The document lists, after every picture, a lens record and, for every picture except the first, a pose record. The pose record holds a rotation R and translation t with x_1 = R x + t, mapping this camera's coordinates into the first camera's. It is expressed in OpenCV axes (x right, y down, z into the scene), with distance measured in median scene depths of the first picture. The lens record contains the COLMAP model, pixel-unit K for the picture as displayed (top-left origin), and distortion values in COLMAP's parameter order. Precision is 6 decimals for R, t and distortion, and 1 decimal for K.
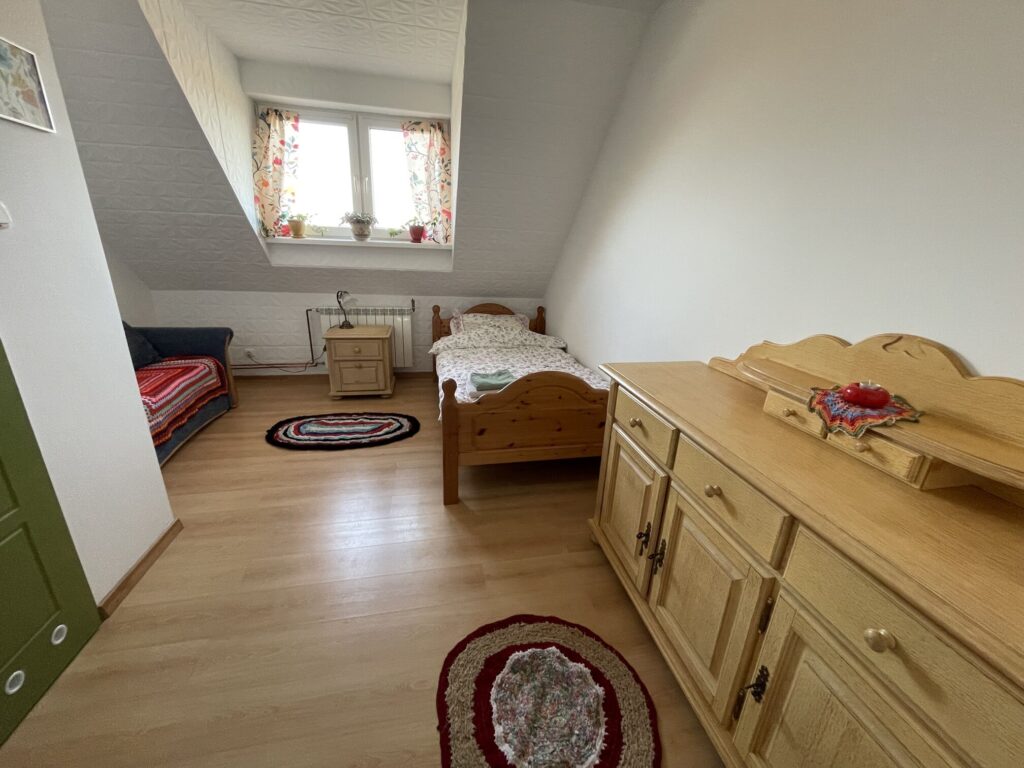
lens RADIAL K [[412.2, 0, 513.3], [0, 412.2, 381.0], [0, 0, 1]] dist [-0.002334, -0.000145]
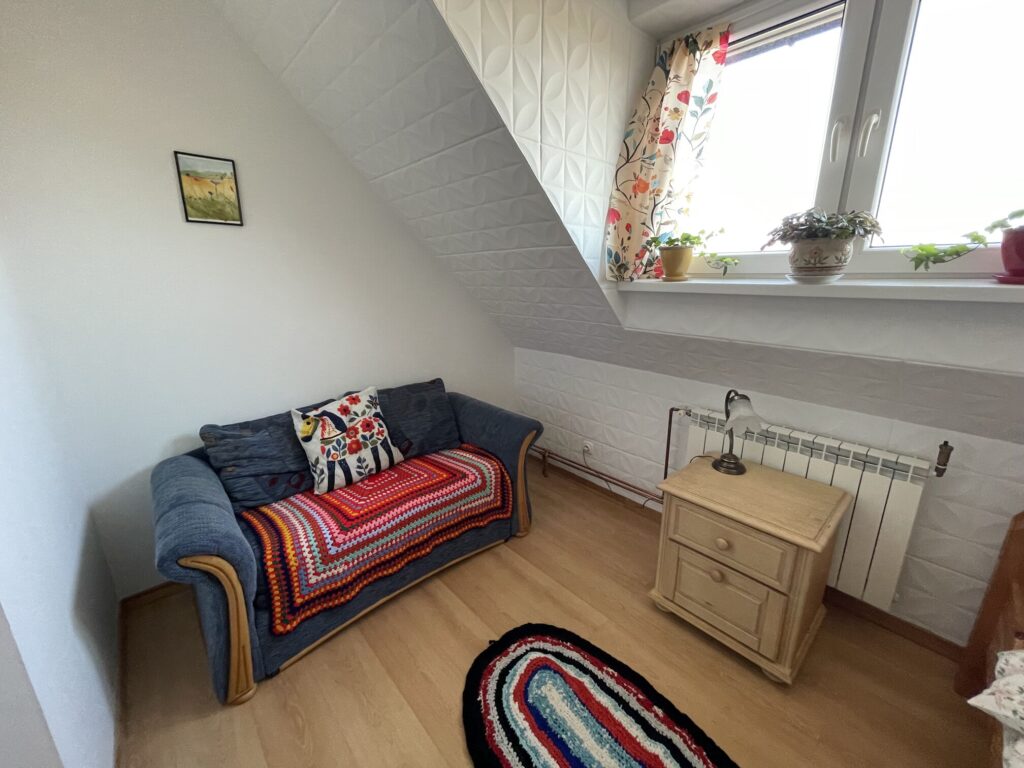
lens RADIAL K [[412.2, 0, 513.3], [0, 412.2, 381.0], [0, 0, 1]] dist [-0.002334, -0.000145]
pose [[0.501401, 0.177984, -0.846711, -0.171360], [-0.247241, 0.967281, 0.056919, -0.213061], [0.829138, 0.180803, 0.529000, 0.605320]]
